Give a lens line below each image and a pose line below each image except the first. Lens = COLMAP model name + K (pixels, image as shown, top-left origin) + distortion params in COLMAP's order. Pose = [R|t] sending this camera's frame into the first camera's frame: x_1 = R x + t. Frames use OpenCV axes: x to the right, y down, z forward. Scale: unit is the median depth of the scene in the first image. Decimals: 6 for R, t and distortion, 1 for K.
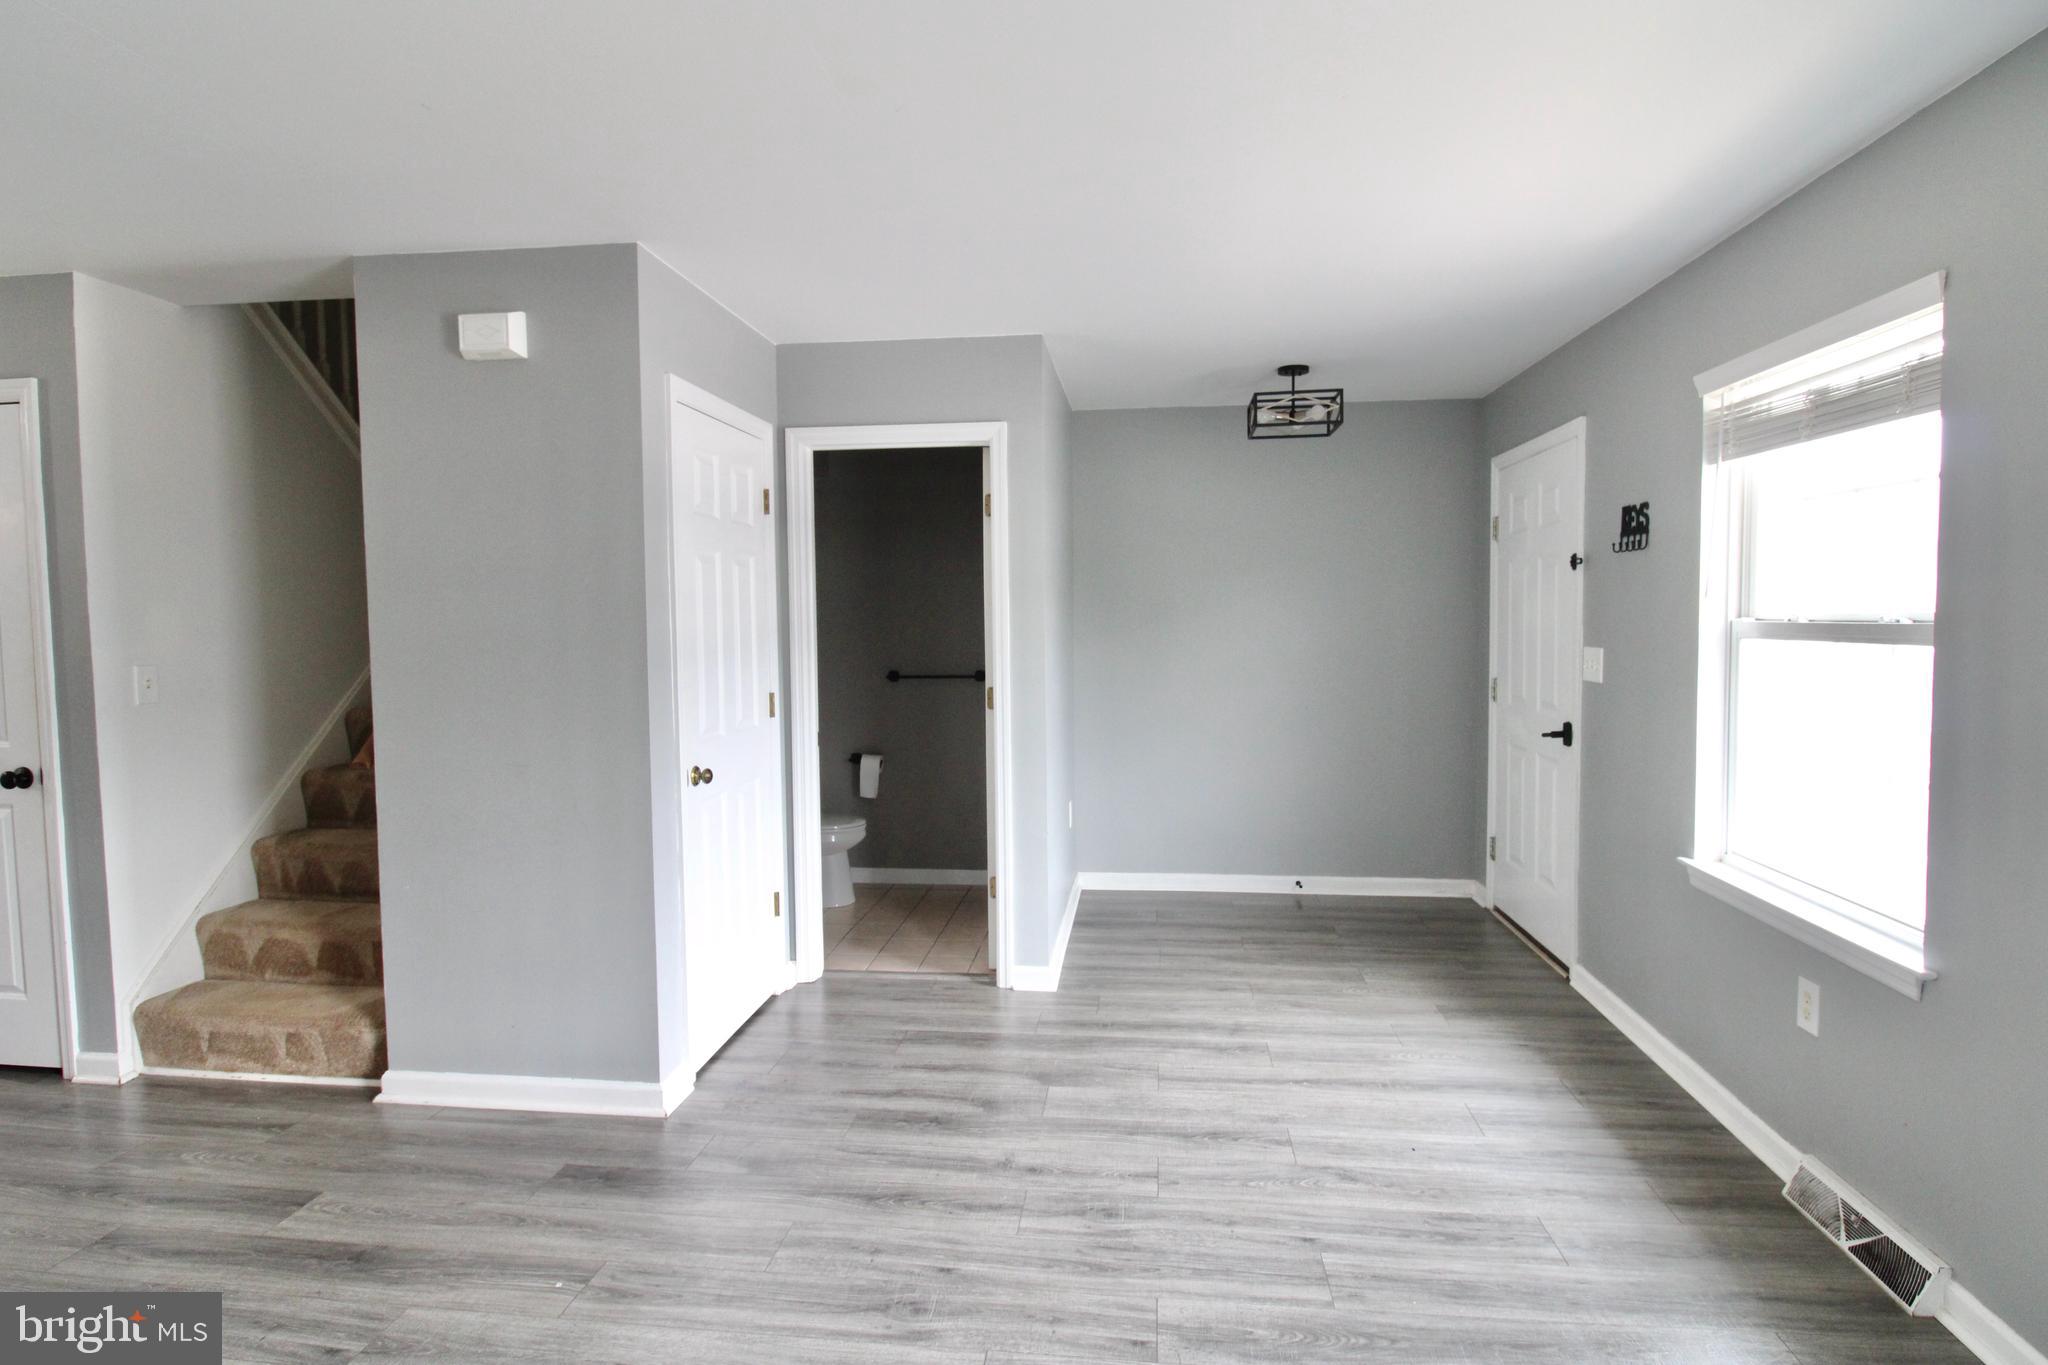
lens RADIAL K [[1008.1, 0, 1028.8], [0, 1008.1, 663.5], [0, 0, 1]] dist [-0.021255, -0.001408]
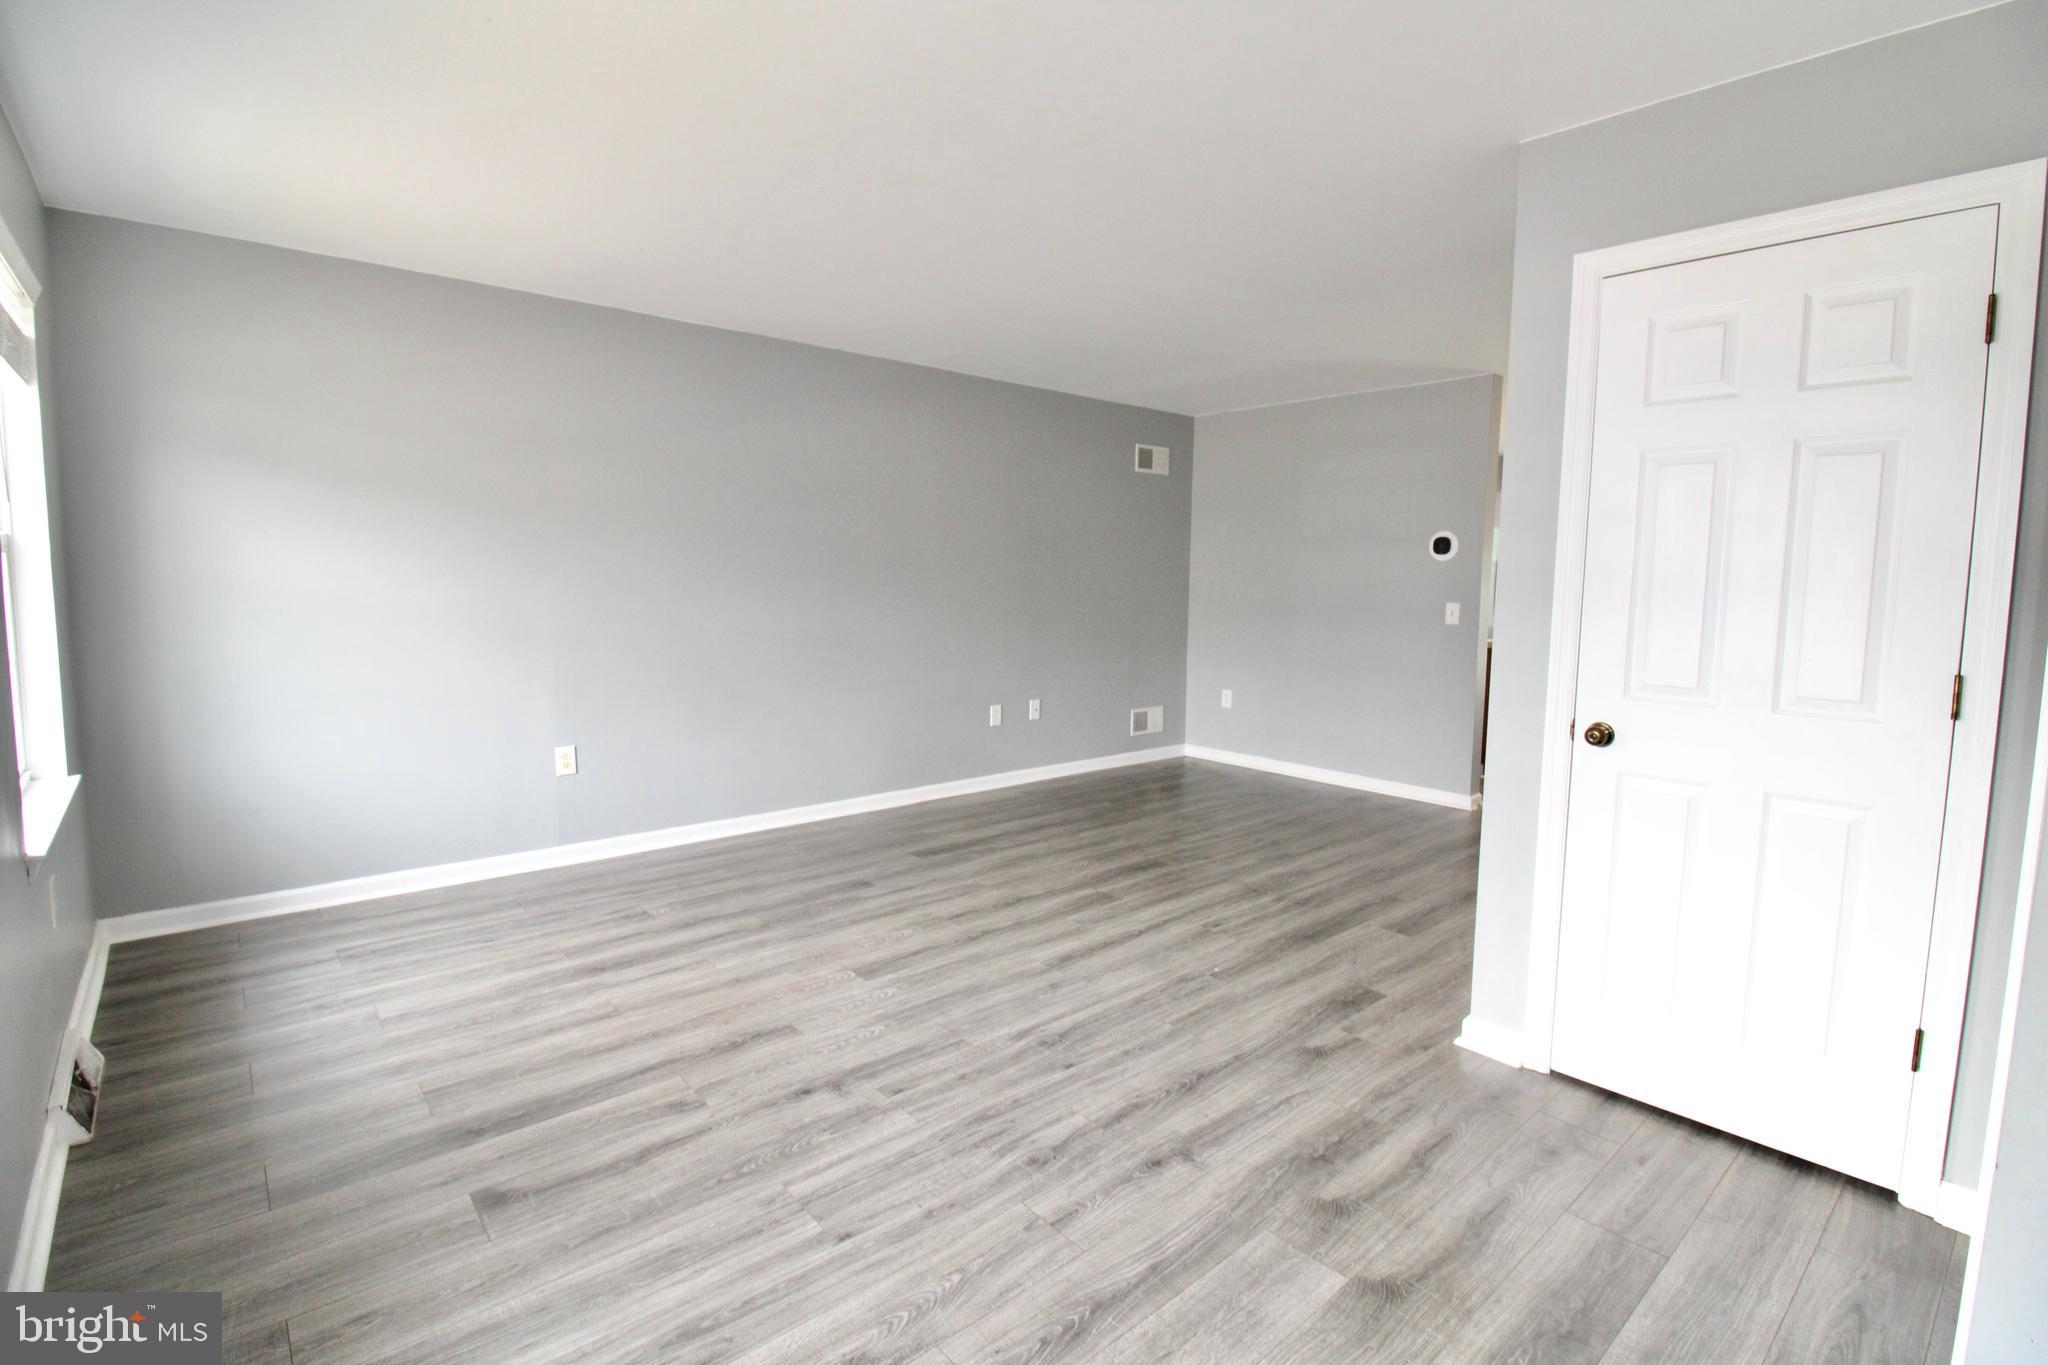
lens RADIAL K [[959.7, 0, 1033.0], [0, 959.7, 673.3], [0, 0, 1]] dist [-0.011865, -0.000982]
pose [[-0.659022, 0.082471, -0.747588, 0.766708], [-0.039704, 0.988770, 0.144078, -0.036756], [0.751075, 0.124633, -0.648346, 1.629499]]
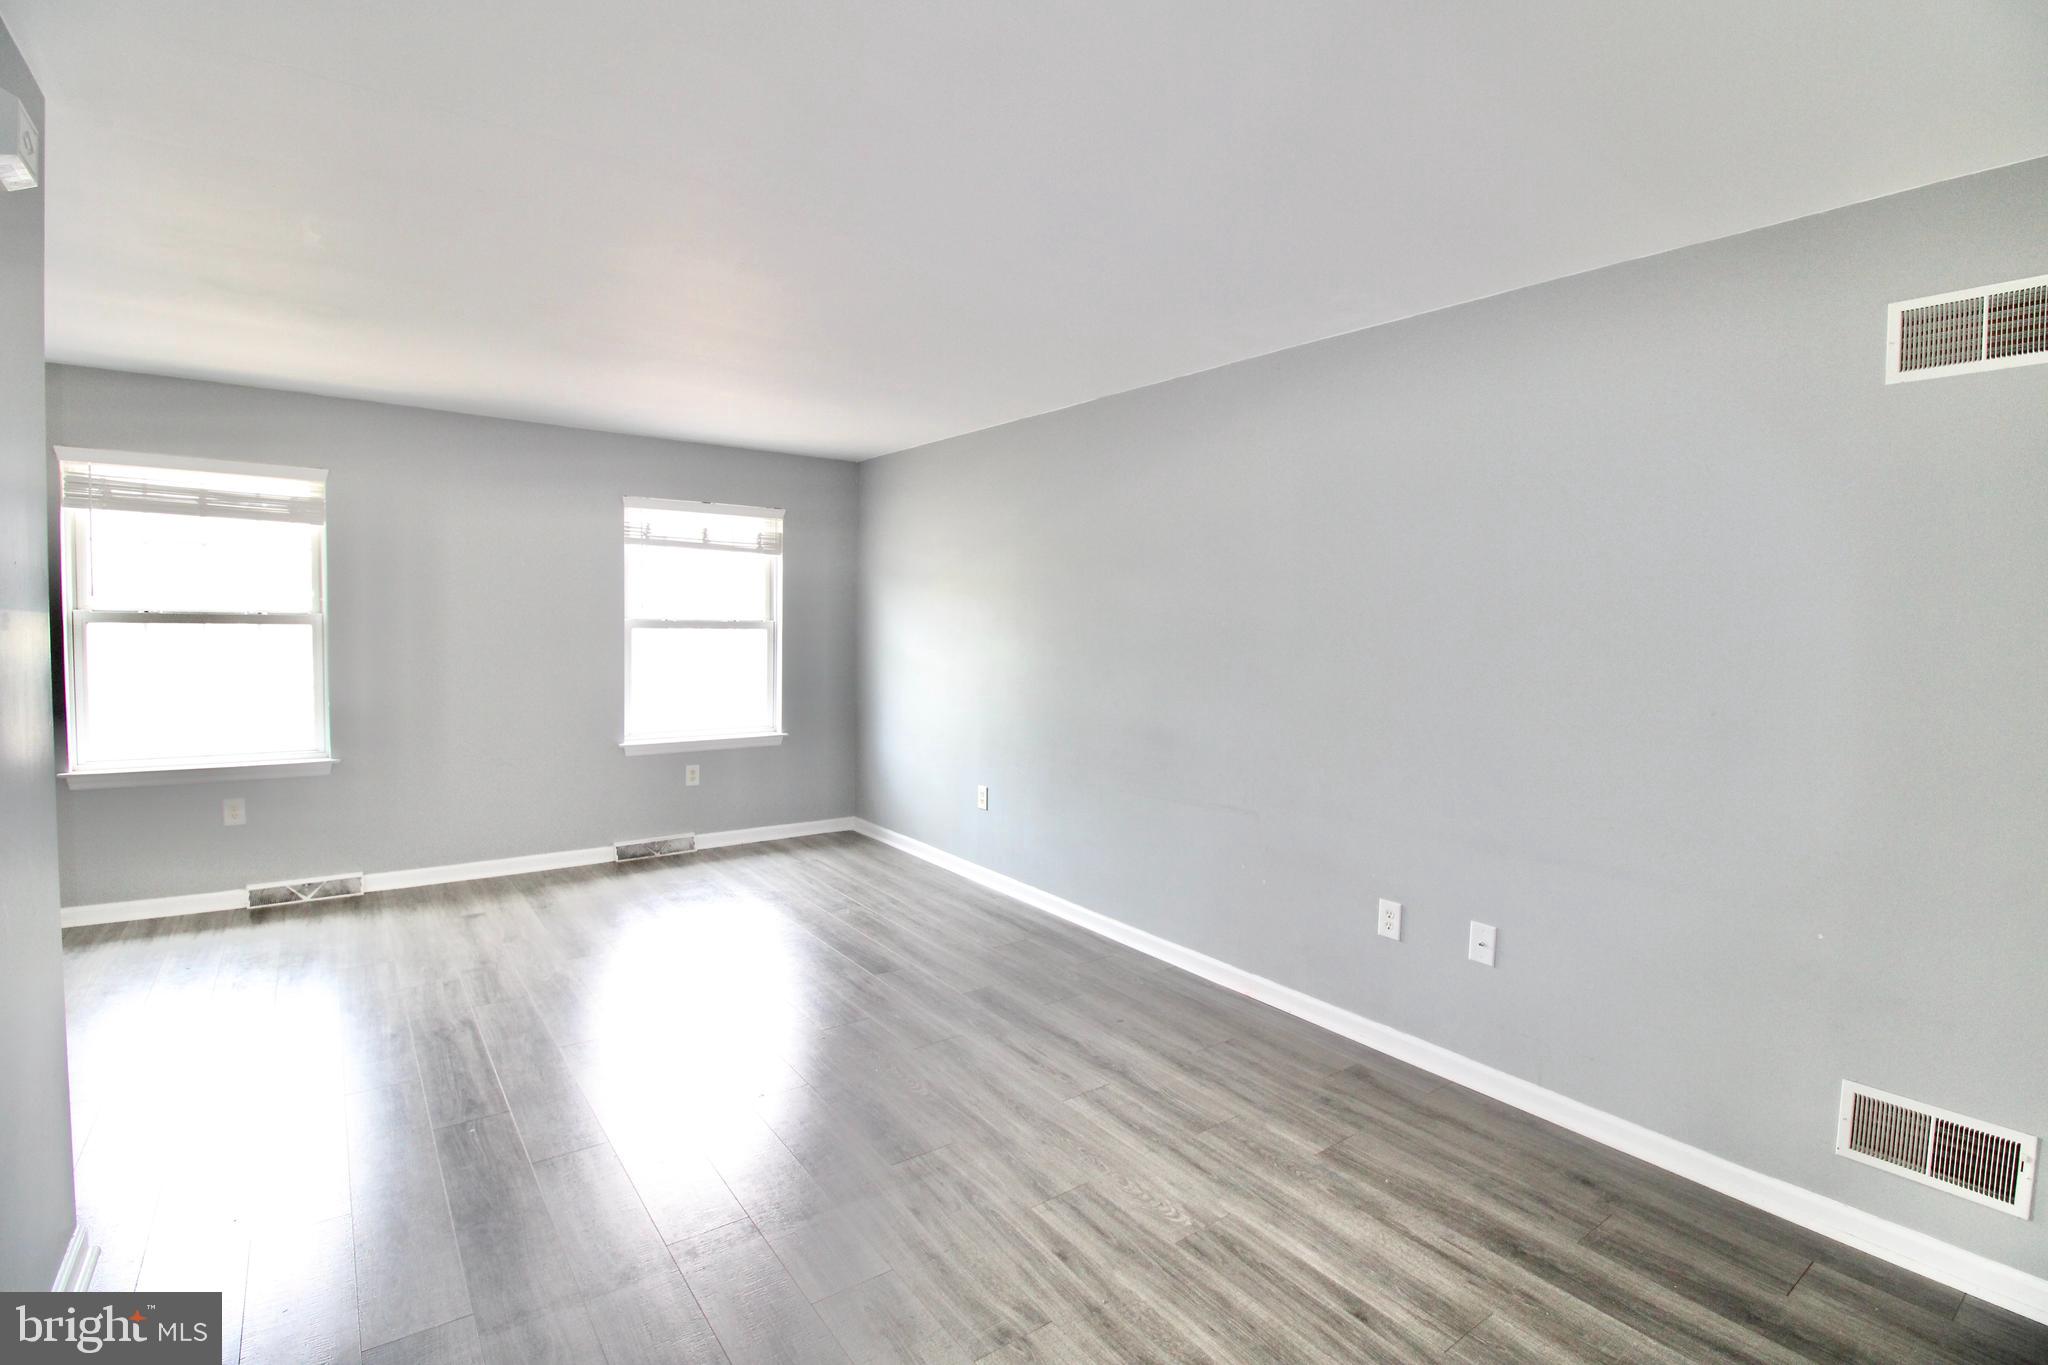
lens RADIAL K [[959.7, 0, 1033.0], [0, 959.7, 673.3], [0, 0, 1]] dist [-0.011865, -0.000982]
pose [[-0.692727, -0.041649, 0.719997, -1.736879], [0.023145, 0.996533, 0.079914, -0.038662], [-0.720829, 0.072023, -0.689361, 1.230542]]
